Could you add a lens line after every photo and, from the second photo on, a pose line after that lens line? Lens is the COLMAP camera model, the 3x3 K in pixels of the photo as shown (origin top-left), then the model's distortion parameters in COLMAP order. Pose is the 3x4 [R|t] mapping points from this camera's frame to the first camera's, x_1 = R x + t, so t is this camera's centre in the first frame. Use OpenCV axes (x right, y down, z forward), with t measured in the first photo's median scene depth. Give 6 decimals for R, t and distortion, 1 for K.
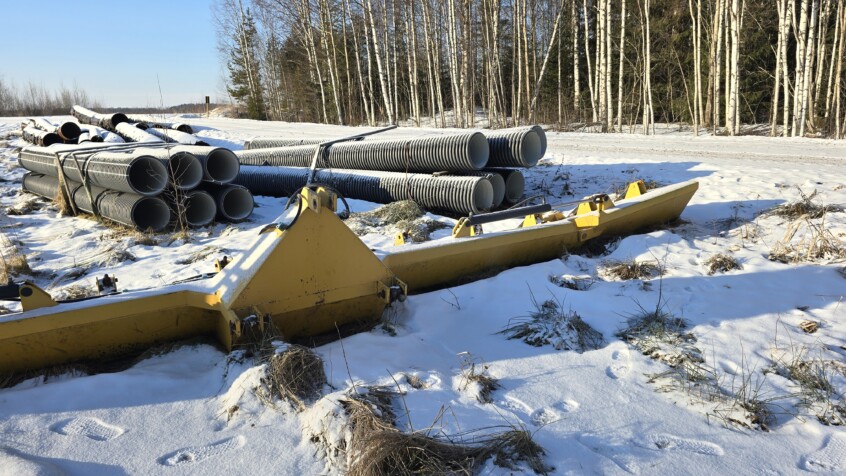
lens RADIAL K [[570.7, 0, 412.7], [0, 570.7, 238.8], [0, 0, 1]] dist [0.093031, -0.083358]
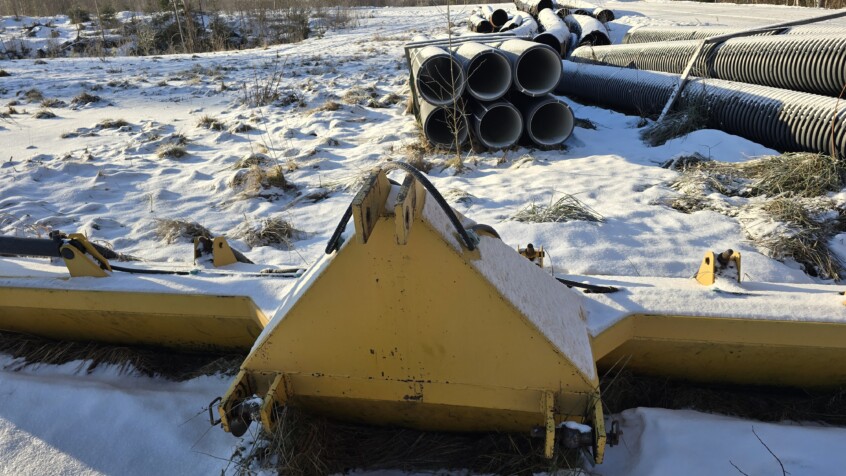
lens RADIAL K [[570.7, 0, 412.7], [0, 570.7, 238.8], [0, 0, 1]] dist [0.093031, -0.083358]
pose [[0.761643, 0.234634, -0.604026, 0.047628], [-0.122402, 0.967456, 0.221465, -0.059931], [0.636332, -0.094743, 0.765575, 0.296478]]
